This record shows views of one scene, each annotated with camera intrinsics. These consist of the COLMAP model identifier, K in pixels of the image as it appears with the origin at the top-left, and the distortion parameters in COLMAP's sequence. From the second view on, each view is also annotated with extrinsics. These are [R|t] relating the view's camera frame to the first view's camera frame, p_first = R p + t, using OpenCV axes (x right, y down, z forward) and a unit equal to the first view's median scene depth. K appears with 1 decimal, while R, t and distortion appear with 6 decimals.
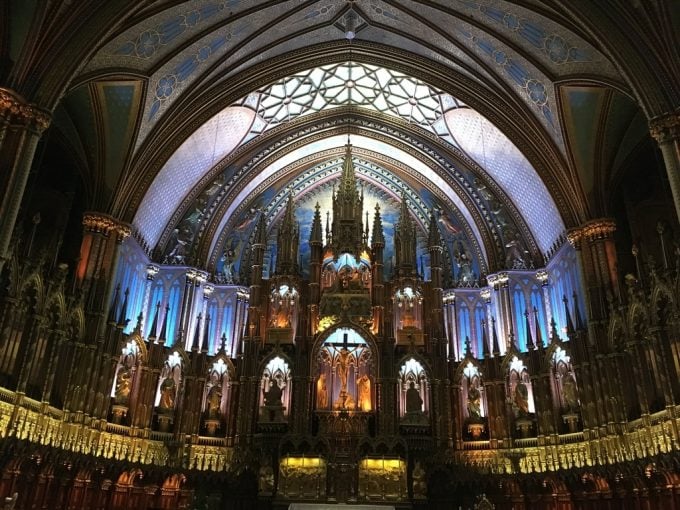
lens RADIAL K [[579.1, 0, 340.0], [0, 579.1, 255.0], [0, 0, 1]] dist [0.011530, 0.000339]
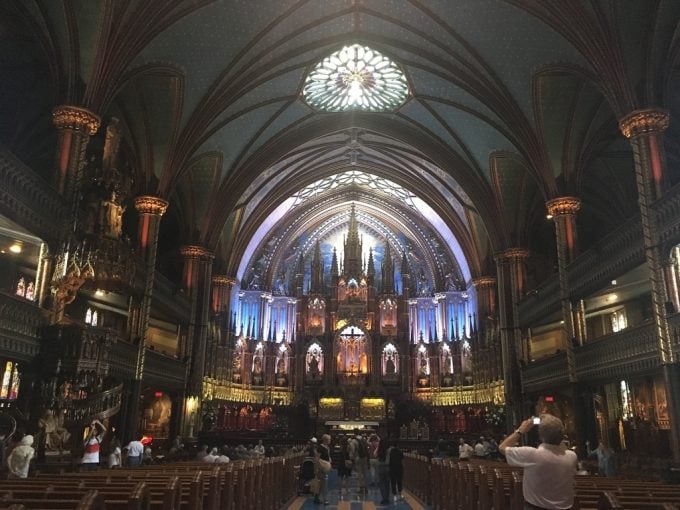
lens RADIAL K [[579.1, 0, 340.0], [0, 579.1, 255.0], [0, 0, 1]] dist [0.011530, 0.000339]
pose [[0.999906, -0.011676, -0.007191, -0.013755], [0.012583, 0.989666, 0.142837, -0.348307], [0.005449, -0.142914, 0.989720, -0.735047]]
